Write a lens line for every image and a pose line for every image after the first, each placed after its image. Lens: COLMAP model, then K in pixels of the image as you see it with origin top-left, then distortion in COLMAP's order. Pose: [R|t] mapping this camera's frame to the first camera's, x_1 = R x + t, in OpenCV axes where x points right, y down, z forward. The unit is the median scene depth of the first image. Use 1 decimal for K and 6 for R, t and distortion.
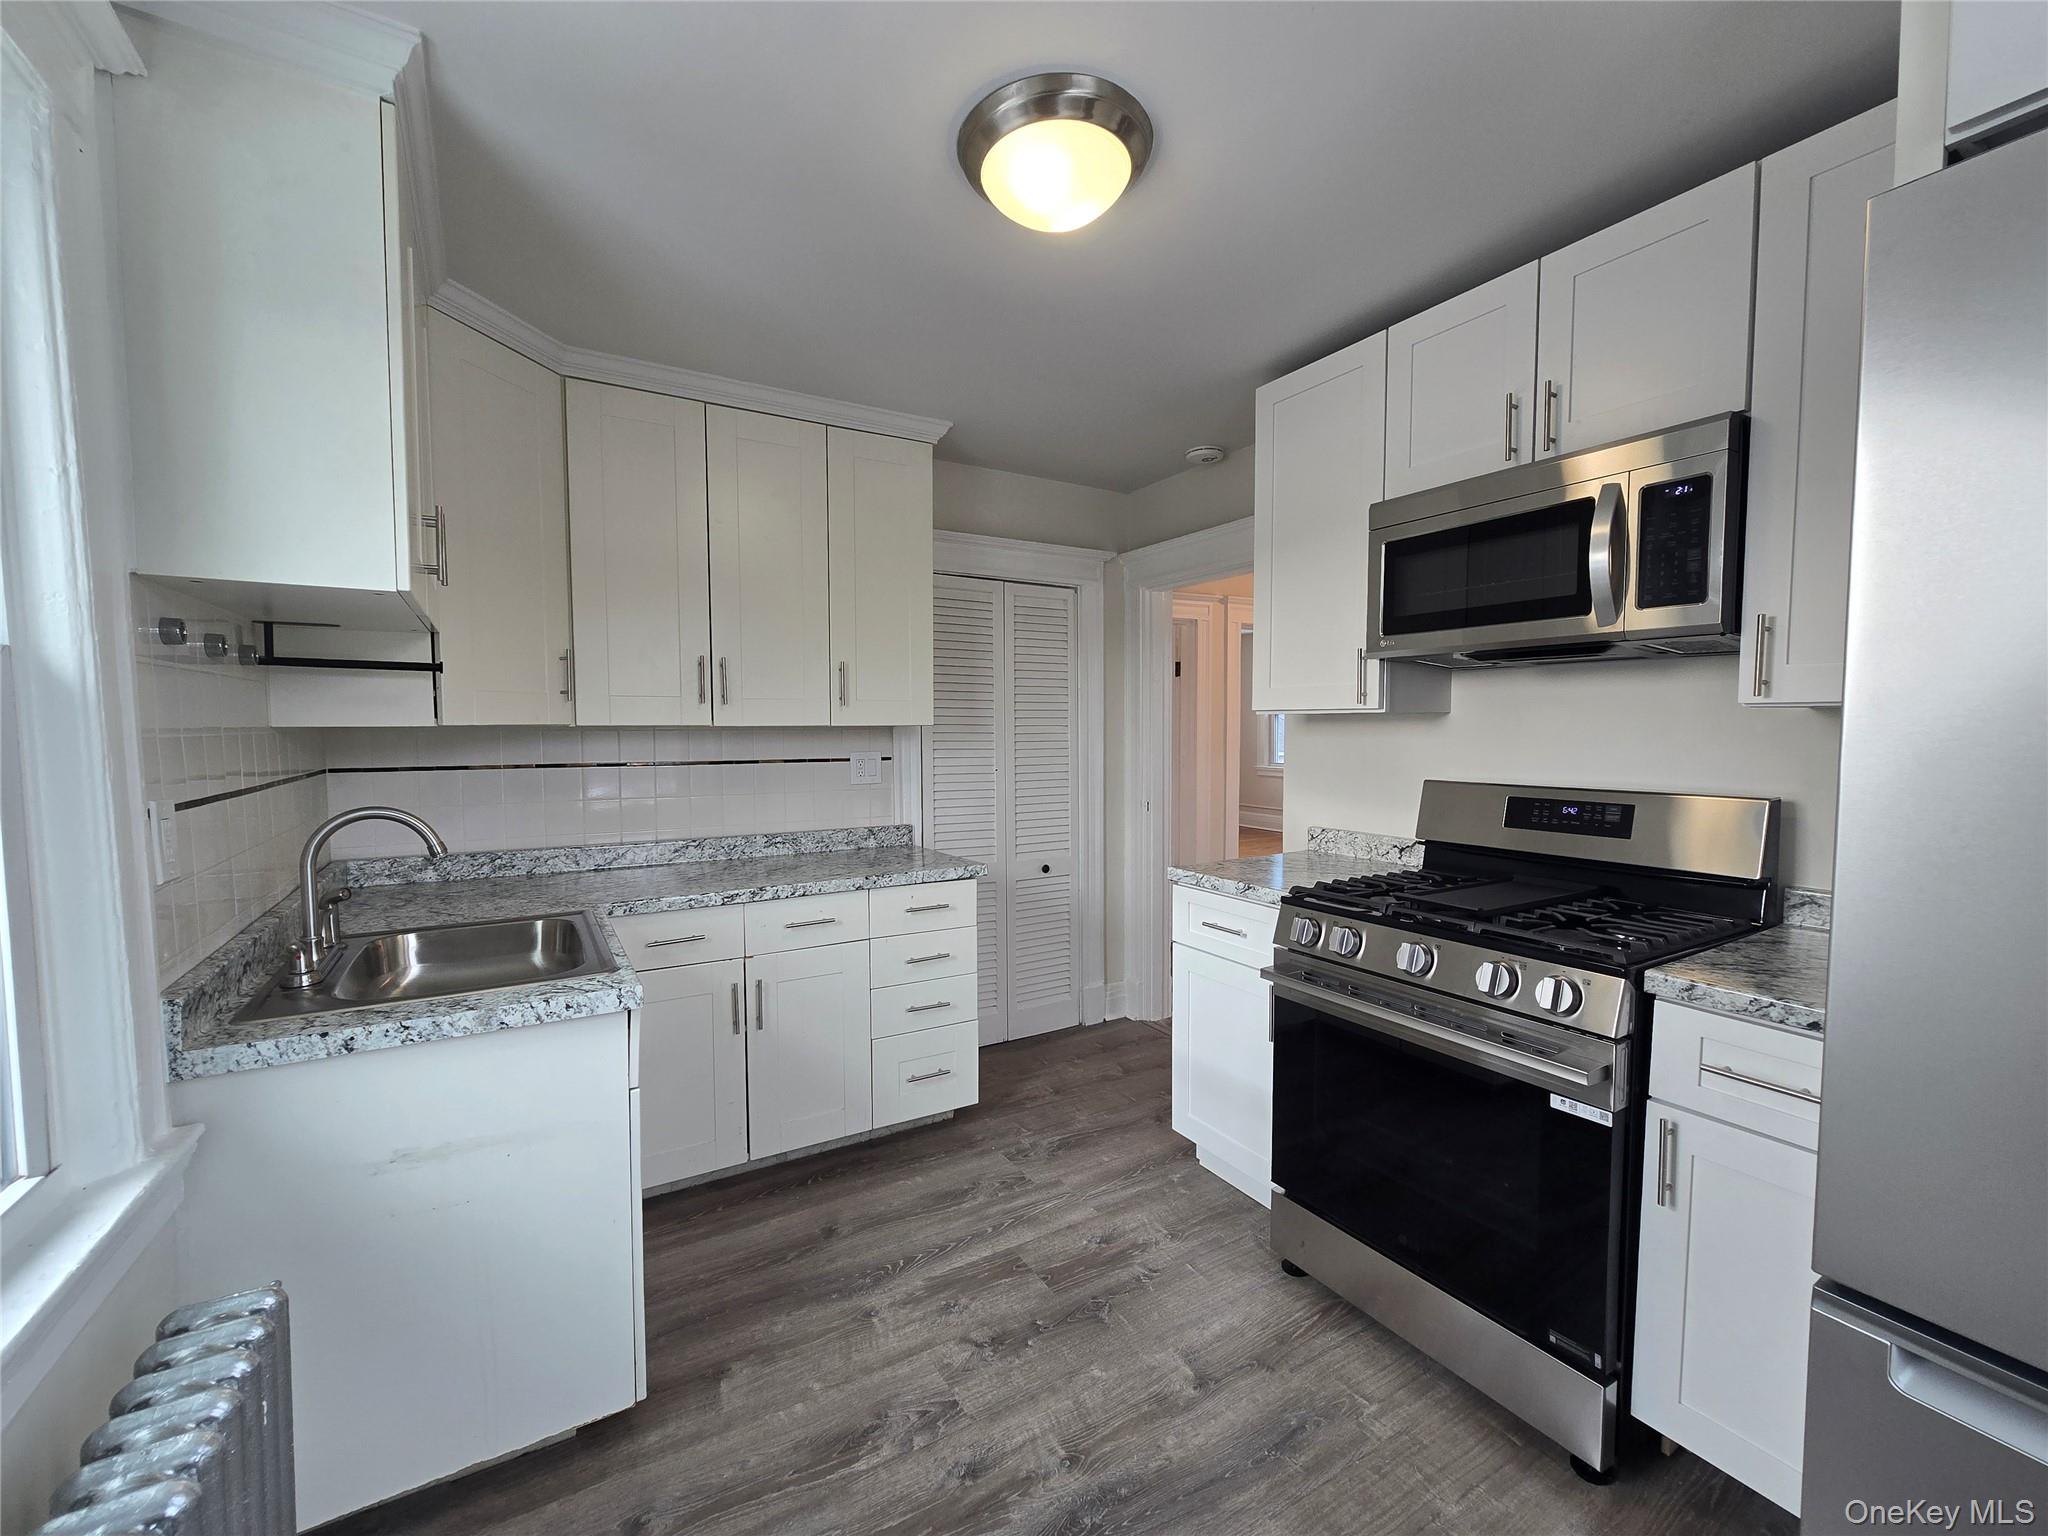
lens RADIAL K [[845.3, 0, 1020.8], [0, 845.3, 775.8], [0, 0, 1]] dist [-0.001654, 0.000171]
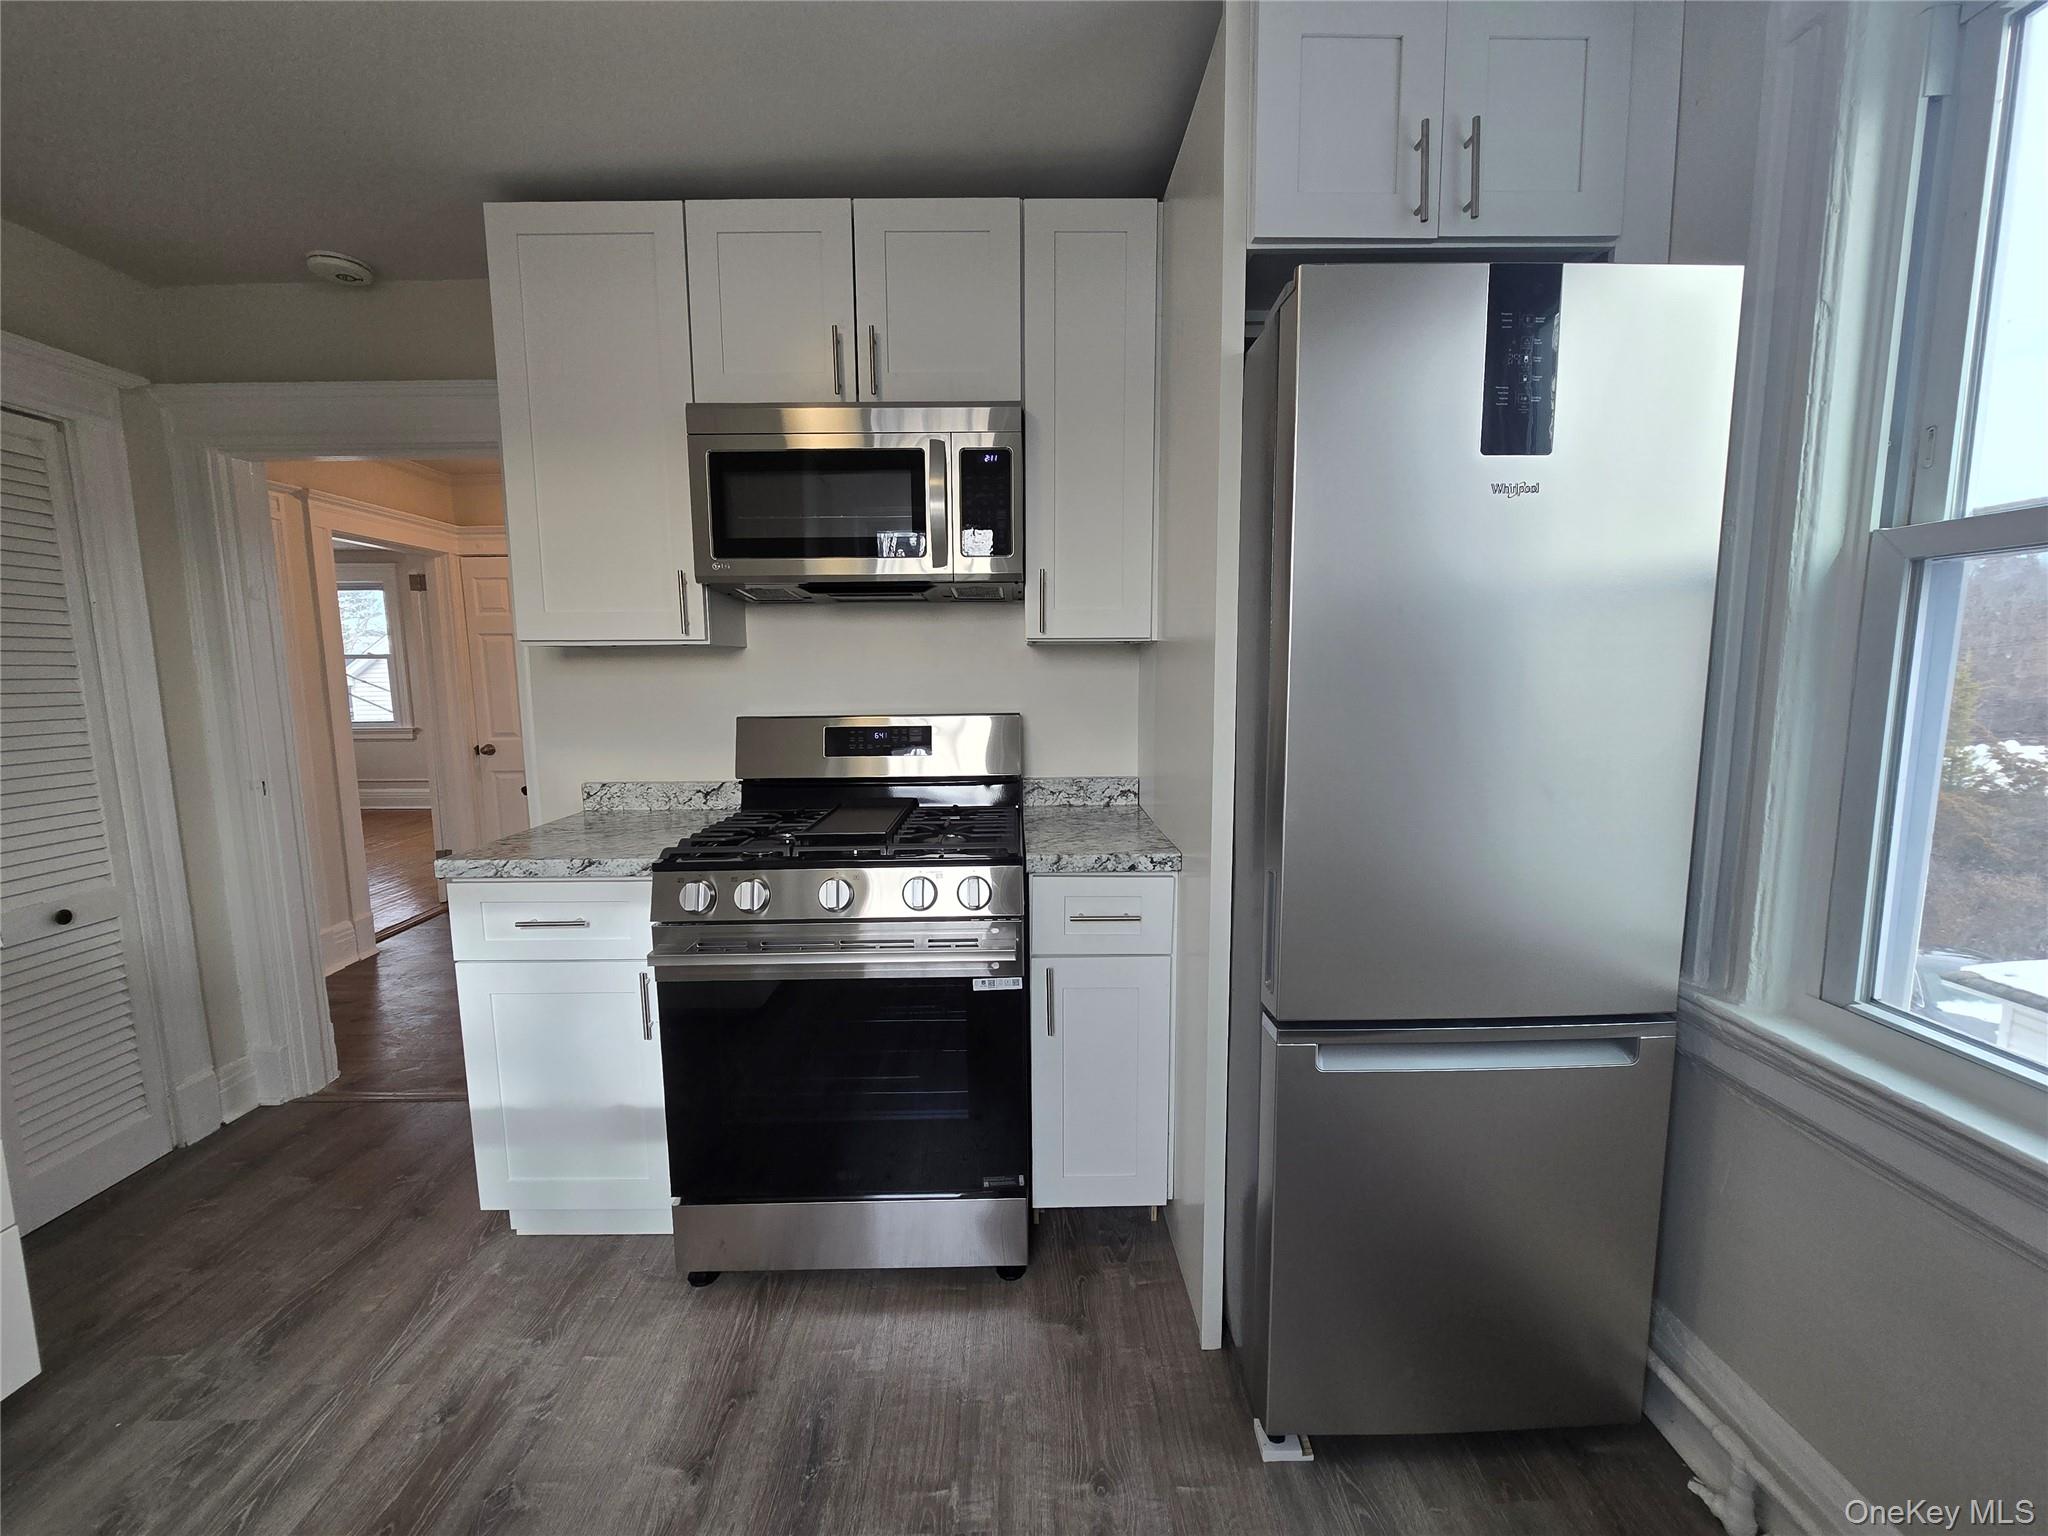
lens RADIAL K [[845.9, 0, 1014.1], [0, 845.9, 775.2], [0, 0, 1]] dist [0.002751, 0.000809]
pose [[0.512688, -0.108314, 0.851715, -0.190312], [0.059859, 0.994106, 0.090391, 0.002294], [-0.856486, 0.004640, 0.516150, 0.243249]]
